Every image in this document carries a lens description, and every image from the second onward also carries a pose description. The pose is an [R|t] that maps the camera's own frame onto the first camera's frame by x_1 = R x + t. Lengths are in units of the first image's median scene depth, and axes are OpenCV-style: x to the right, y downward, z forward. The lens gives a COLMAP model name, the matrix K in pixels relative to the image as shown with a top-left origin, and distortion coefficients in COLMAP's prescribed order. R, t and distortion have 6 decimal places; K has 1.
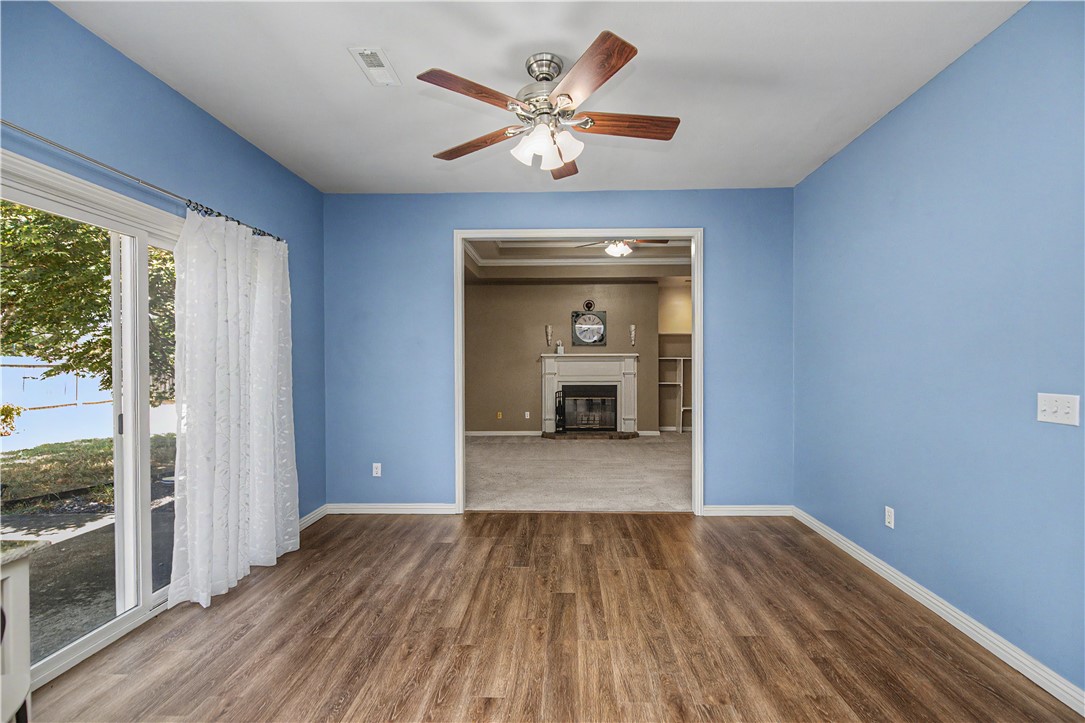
lens RADIAL K [[495.9, 0, 550.6], [0, 495.9, 366.5], [0, 0, 1]] dist [-0.002103, 0.000282]
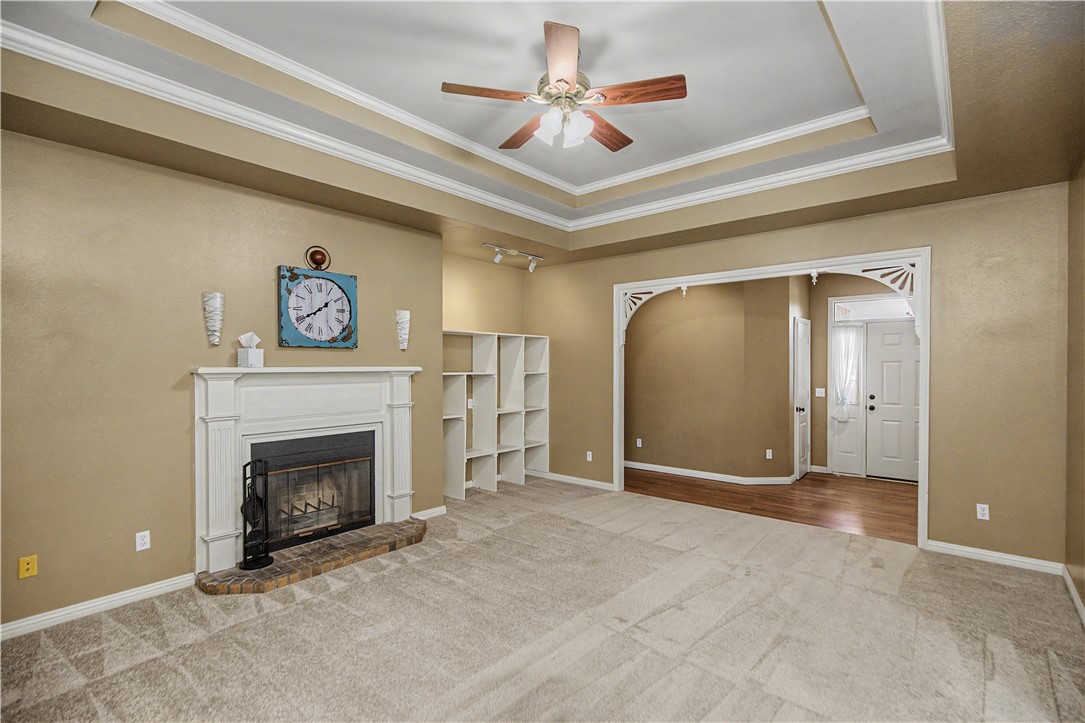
lens RADIAL K [[495.9, 0, 551.6], [0, 495.9, 370.0], [0, 0, 1]] dist [-0.002103, 0.000282]
pose [[0.609144, -0.002694, 0.793055, -0.352747], [-0.000936, 0.999991, 0.004116, -0.058090], [-0.793059, -0.003250, 0.609136, 1.329957]]
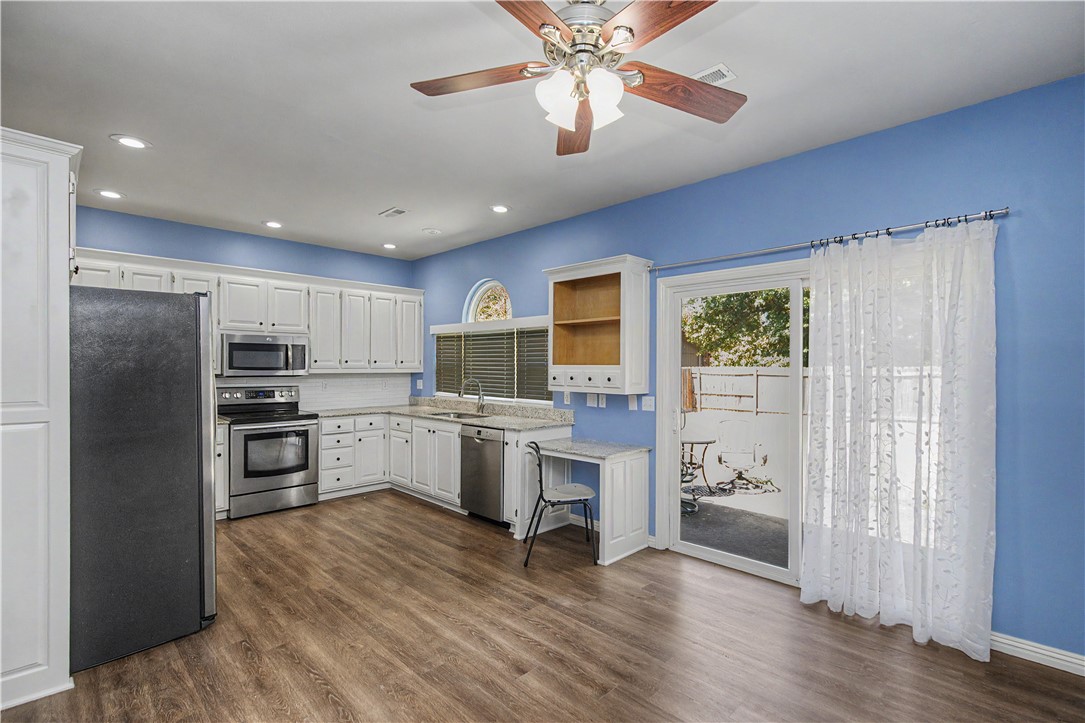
lens RADIAL K [[495.9, 0, 553.5], [0, 495.9, 369.6], [0, 0, 1]] dist [-0.002103, 0.000282]
pose [[-0.678570, 0.002128, -0.734533, 0.361233], [-0.006154, 0.999944, 0.008582, -0.033094], [0.734510, 0.010344, -0.678519, 0.956626]]
